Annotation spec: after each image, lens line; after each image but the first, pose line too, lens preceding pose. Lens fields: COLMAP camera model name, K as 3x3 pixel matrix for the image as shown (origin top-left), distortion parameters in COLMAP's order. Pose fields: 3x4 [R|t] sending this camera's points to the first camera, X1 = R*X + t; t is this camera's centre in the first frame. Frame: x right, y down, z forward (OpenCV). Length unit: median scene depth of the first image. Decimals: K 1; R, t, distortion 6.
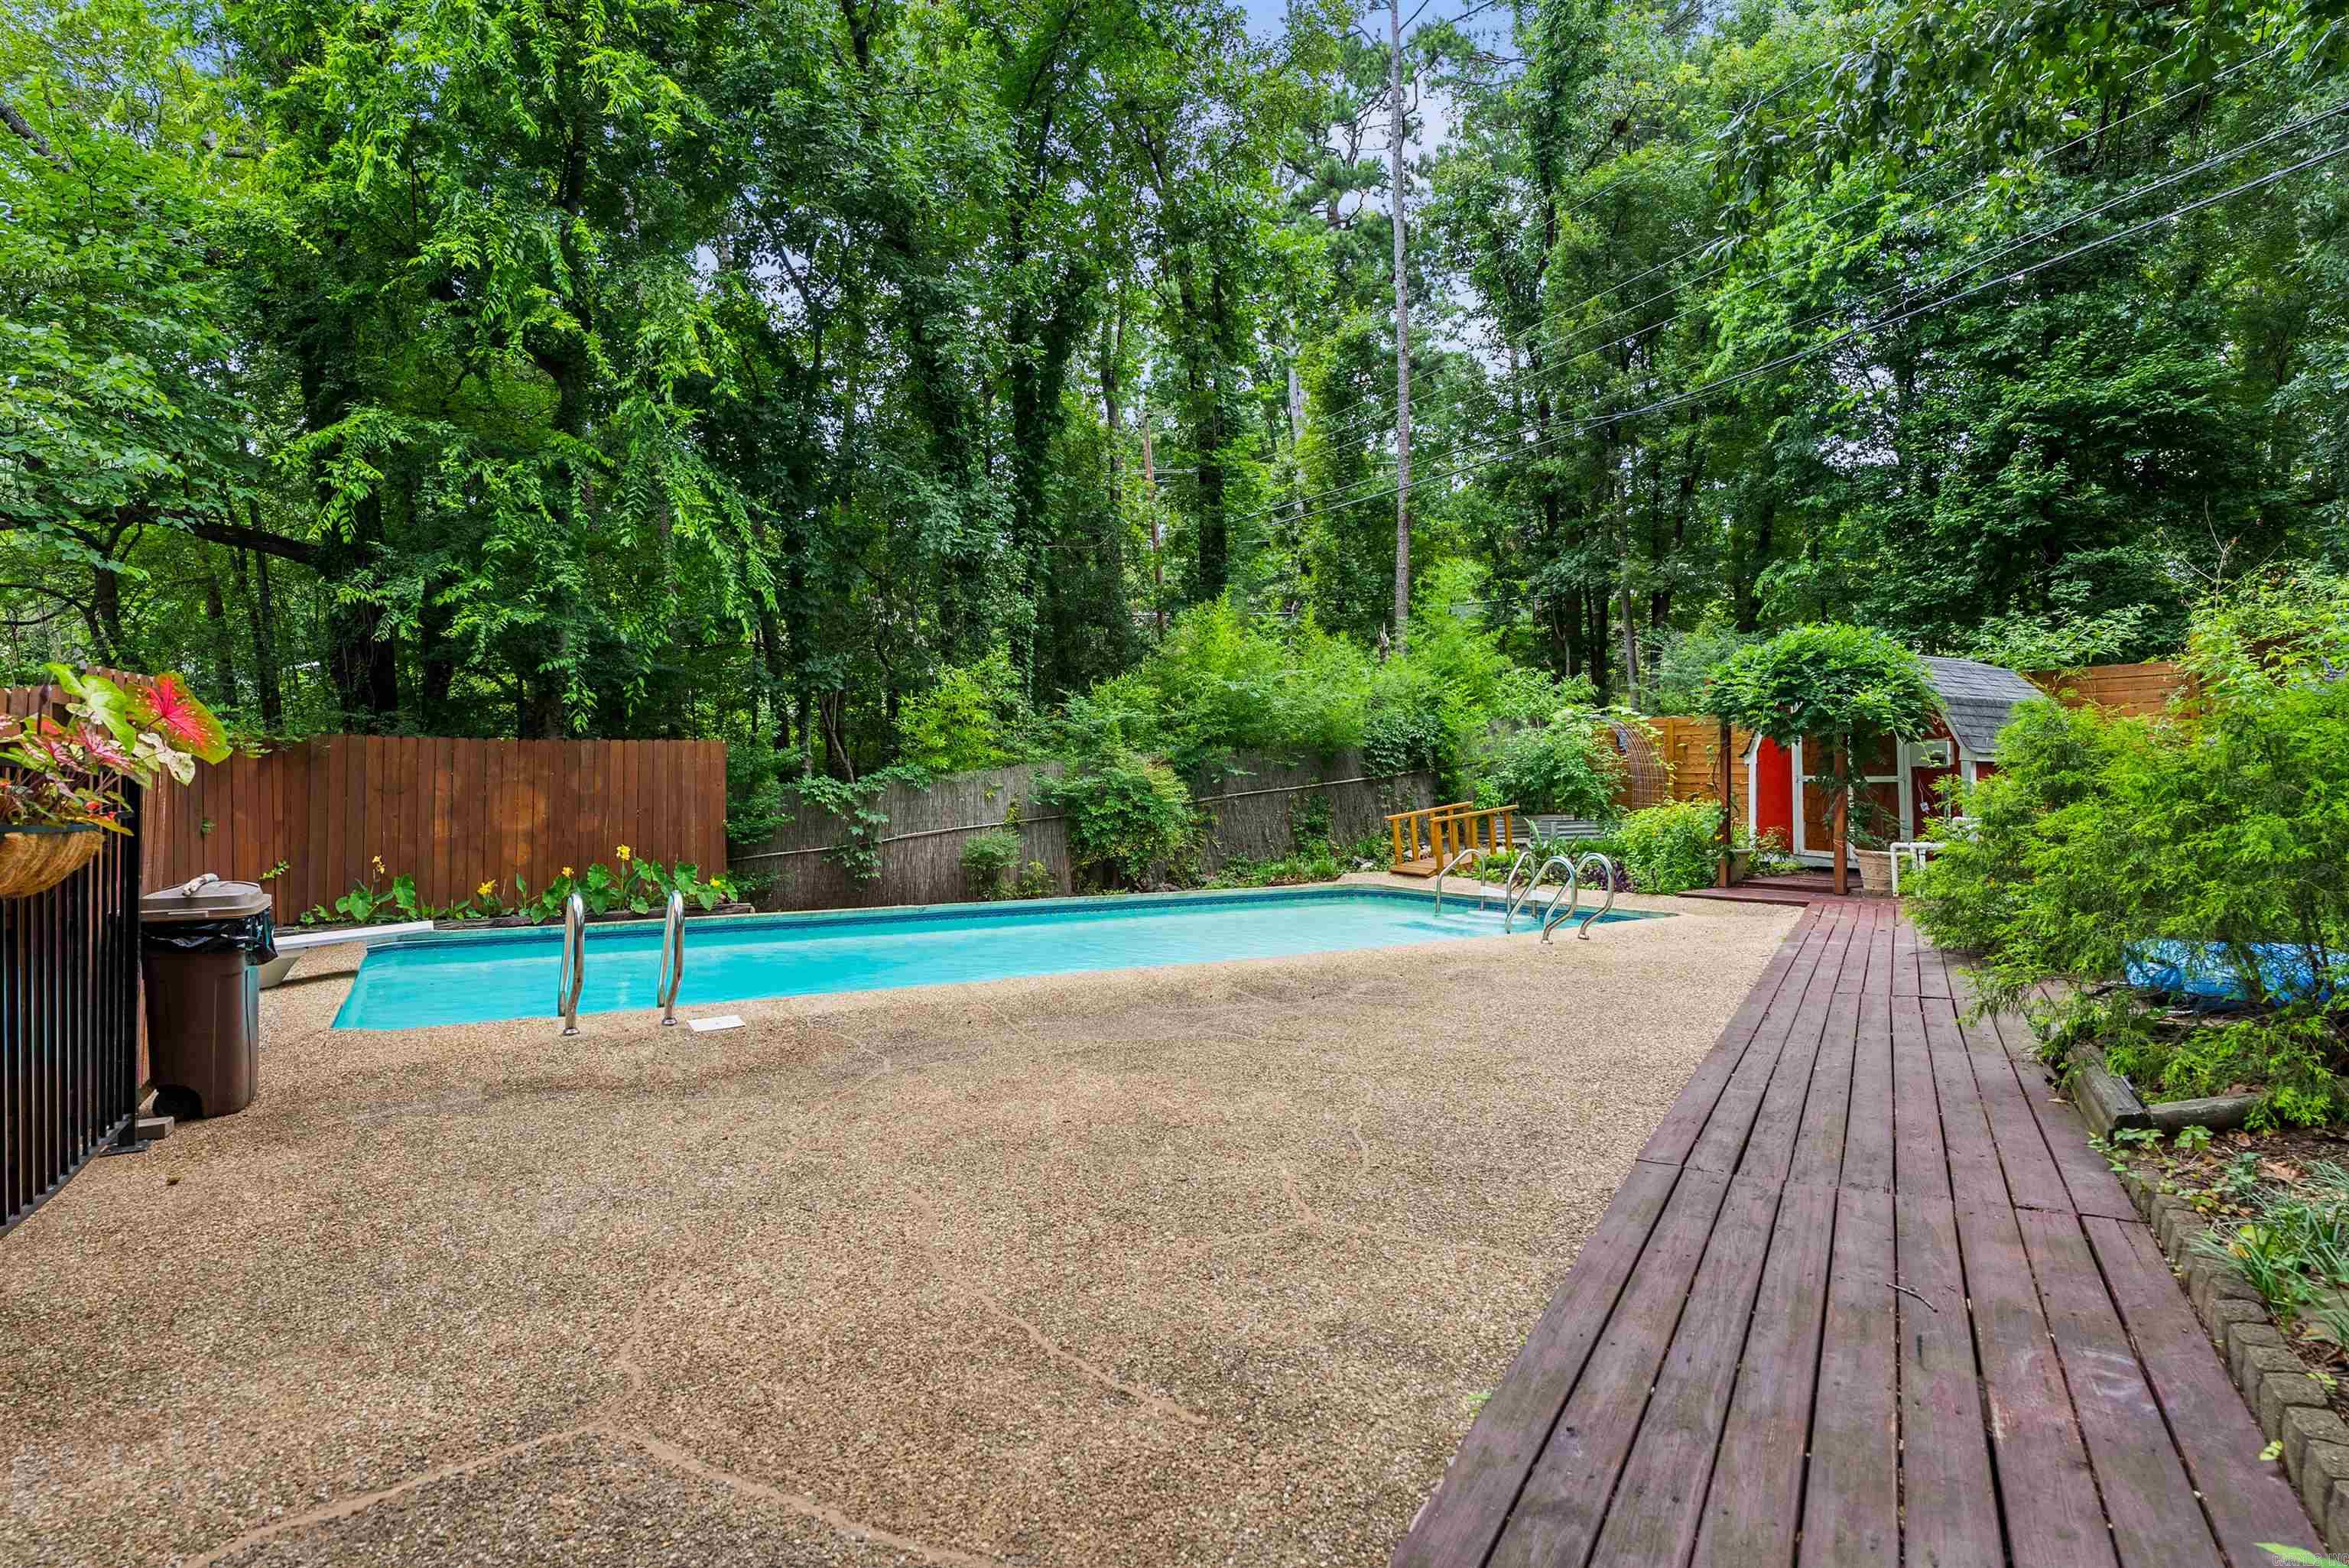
lens RADIAL K [[1194.7, 0, 1166.6], [0, 1194.7, 773.9], [0, 0, 1]] dist [-0.002605, 0.000013]
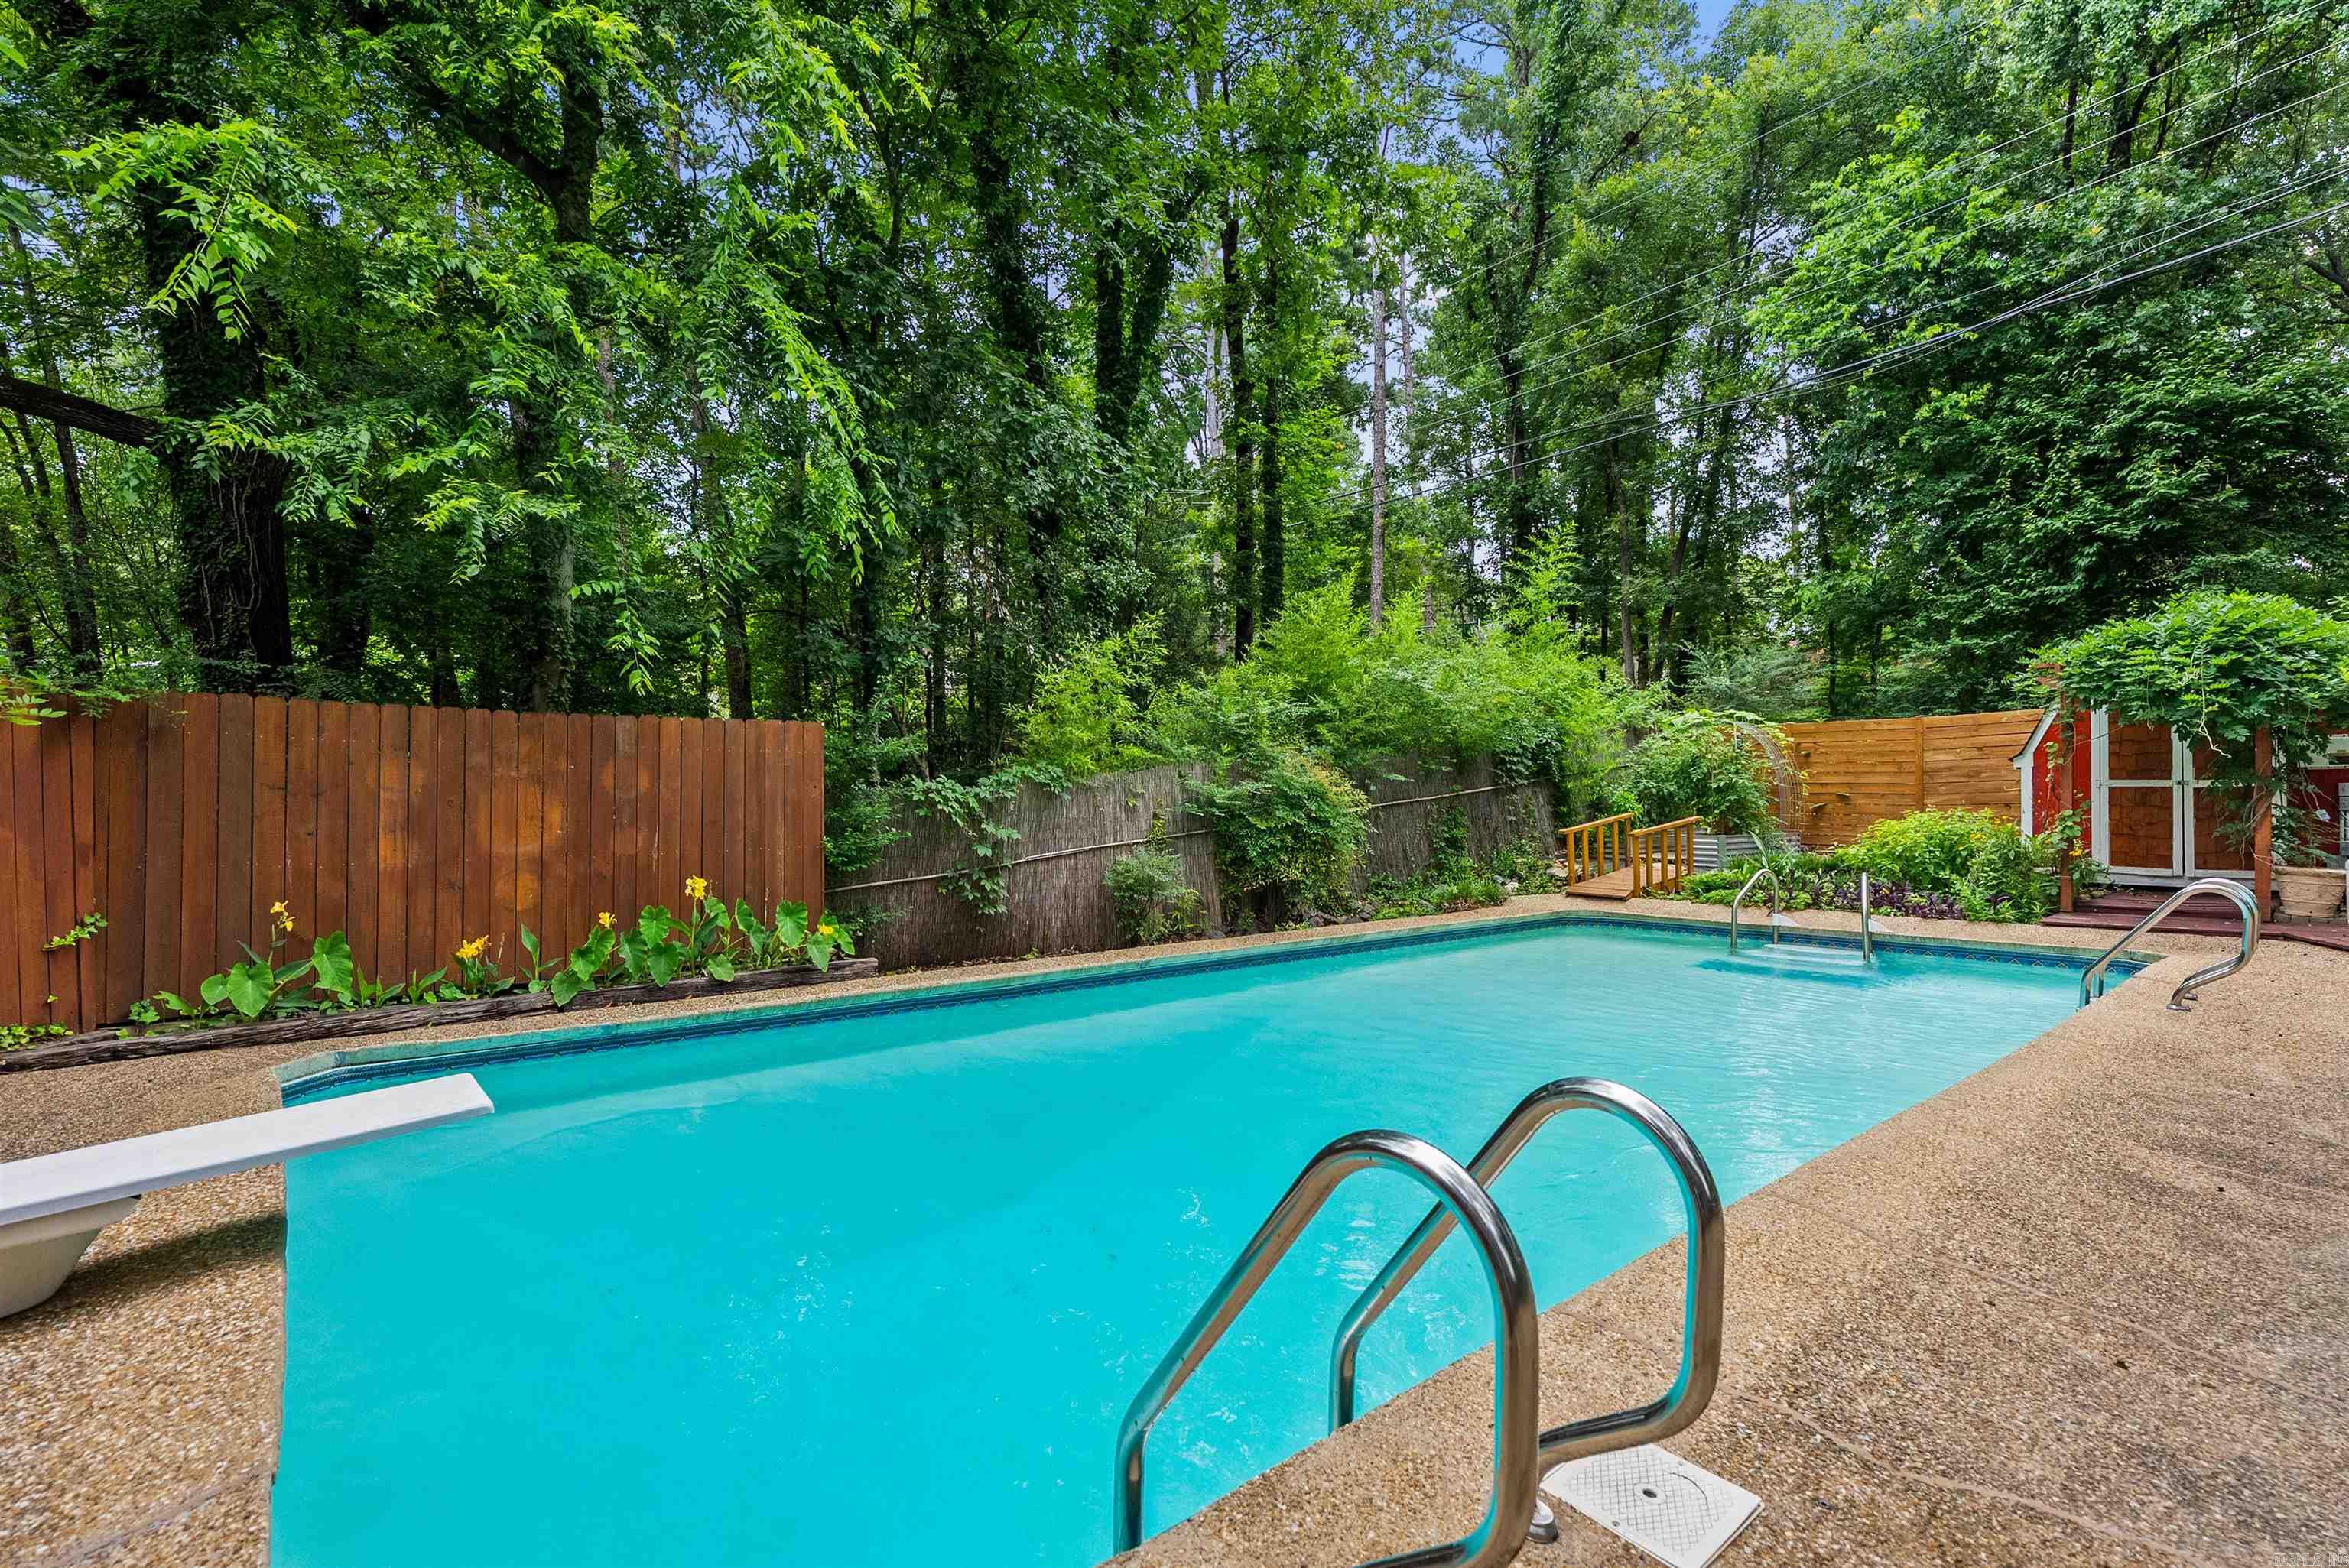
lens RADIAL K [[1054.7, 0, 1176.1], [0, 1054.7, 799.0], [0, 0, 1]] dist [0.000470, -0.000256]
pose [[0.987197, 0.000429, 0.159504, -0.223961], [-0.001069, 0.999992, 0.003926, 0.011534], [-0.159501, -0.004046, 0.987189, 0.303061]]
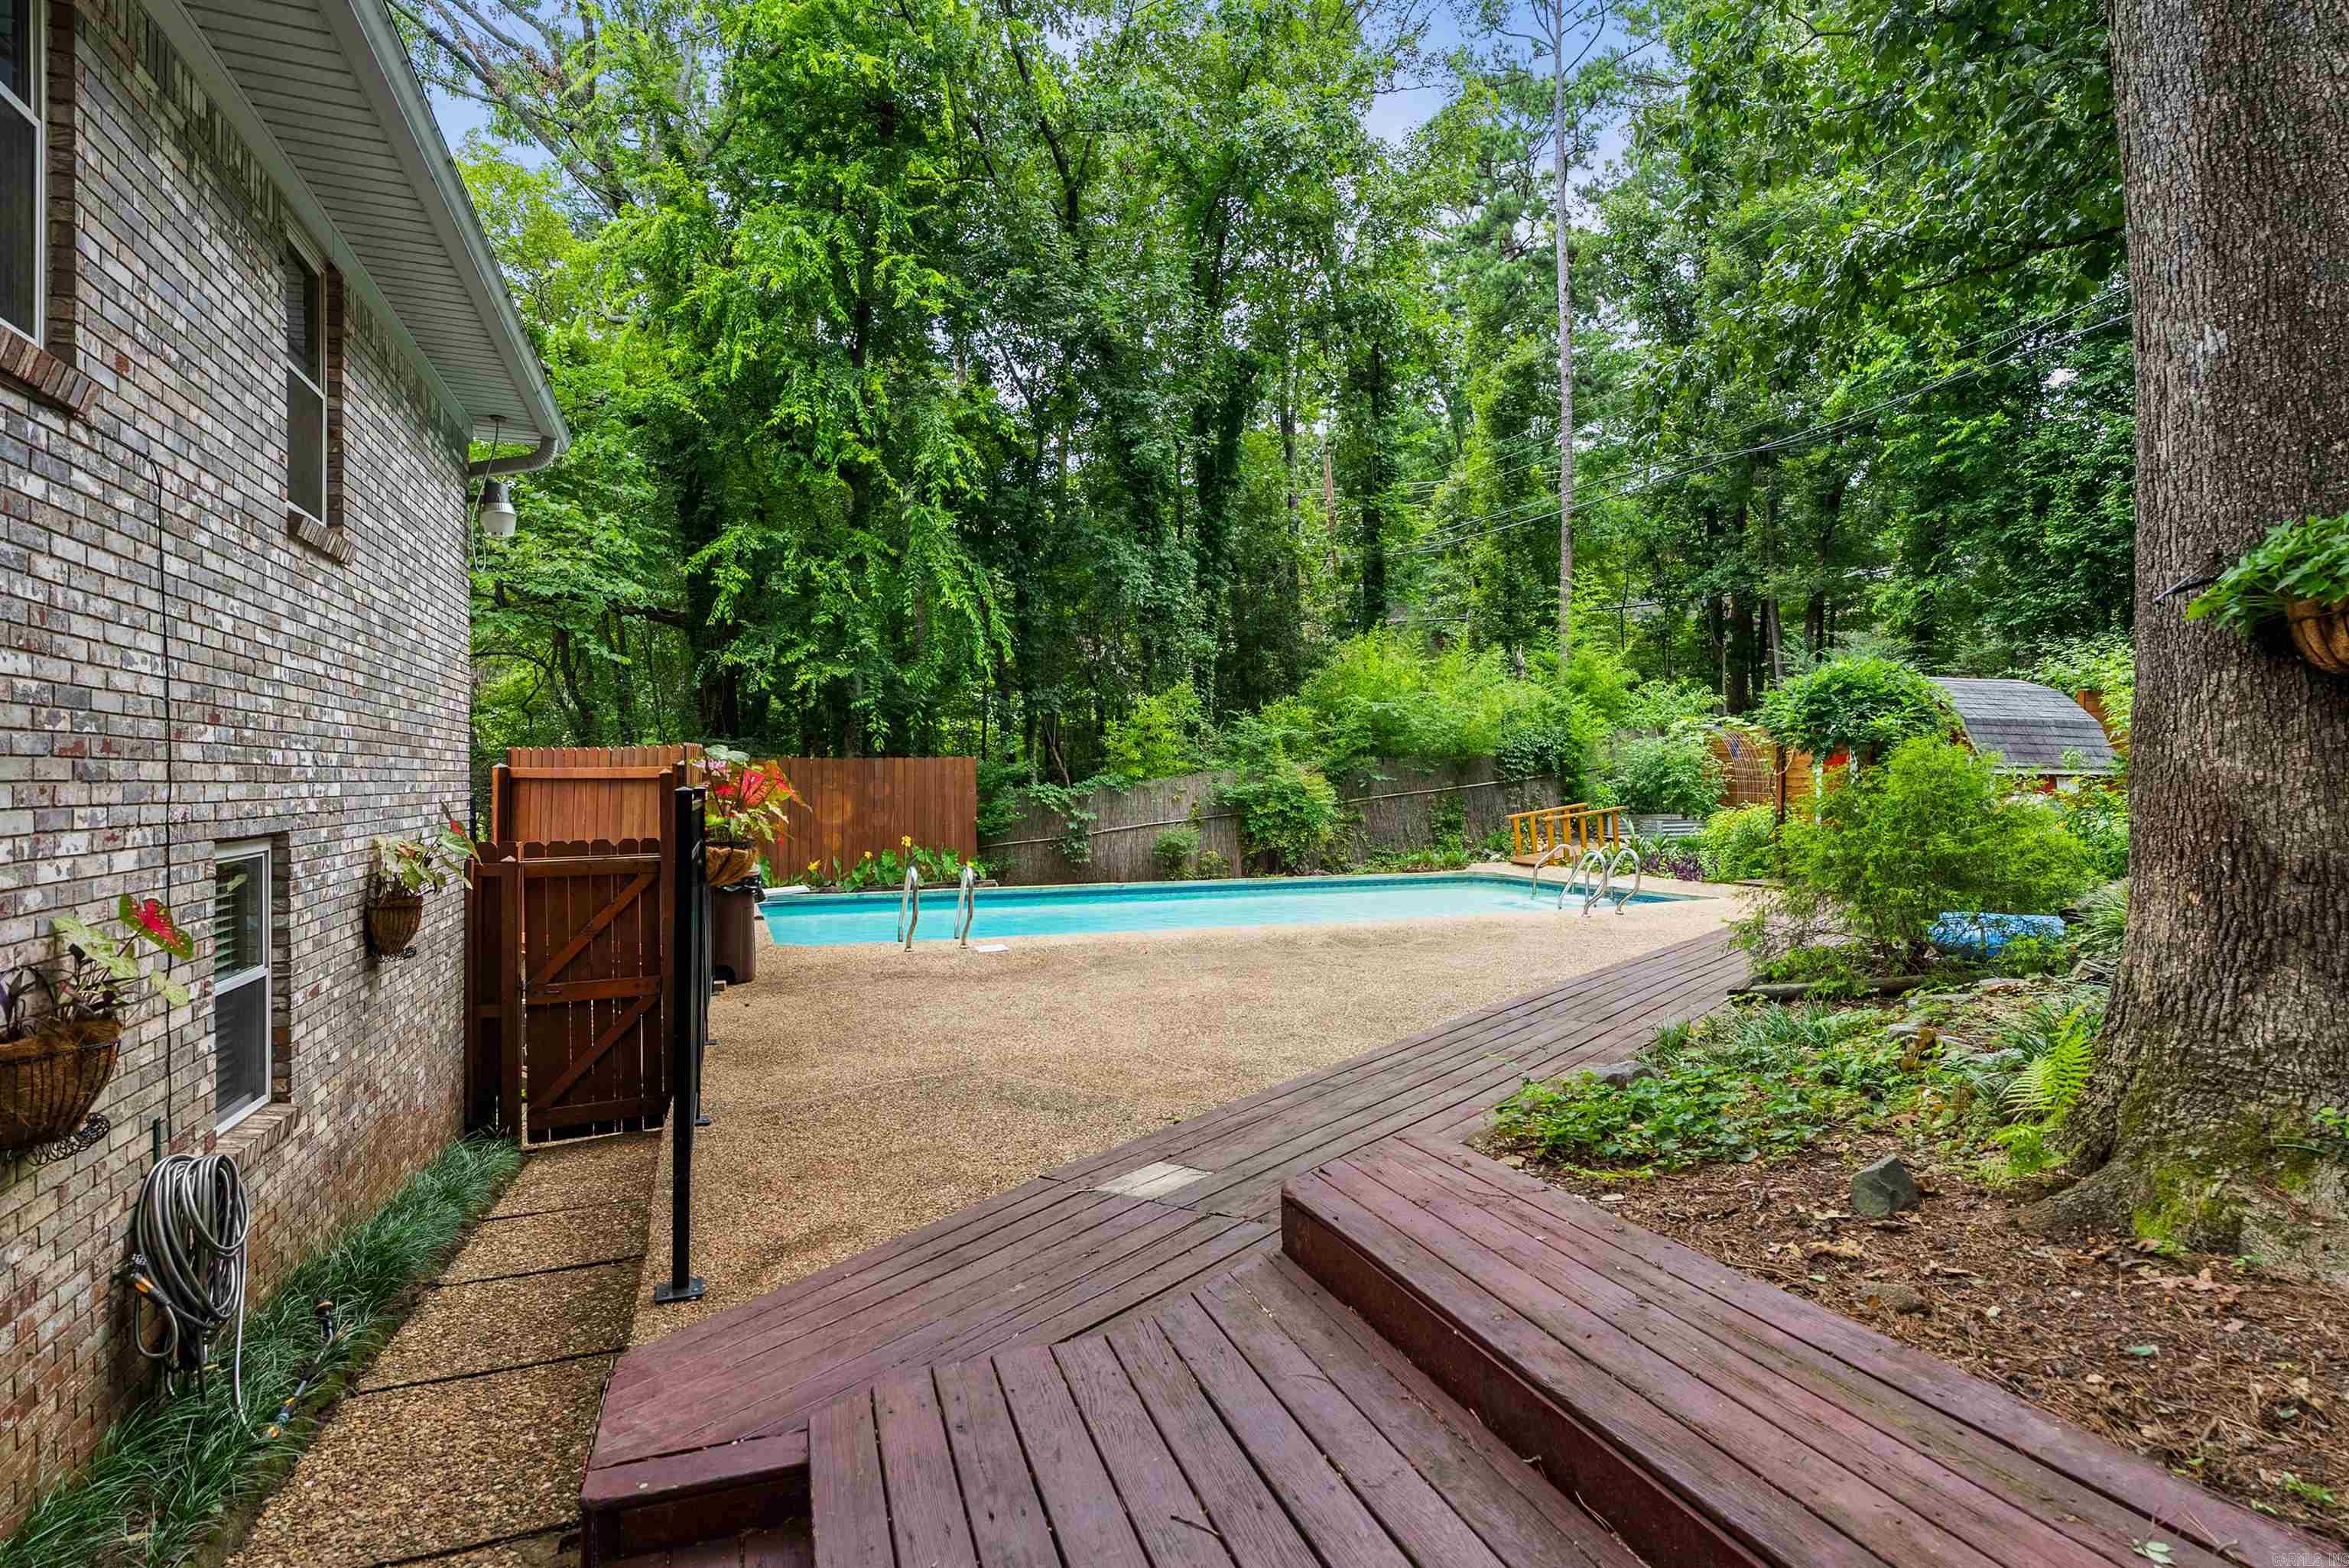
lens RADIAL K [[1192.3, 0, 1174.5], [0, 1192.3, 784.0], [0, 0, 1]] dist [-0.003636, -0.000362]
pose [[0.986421, 0.000299, -0.164238, 0.054499], [0.002436, 0.999862, 0.016449, -0.016329], [0.164221, -0.016626, 0.986283, -0.225470]]
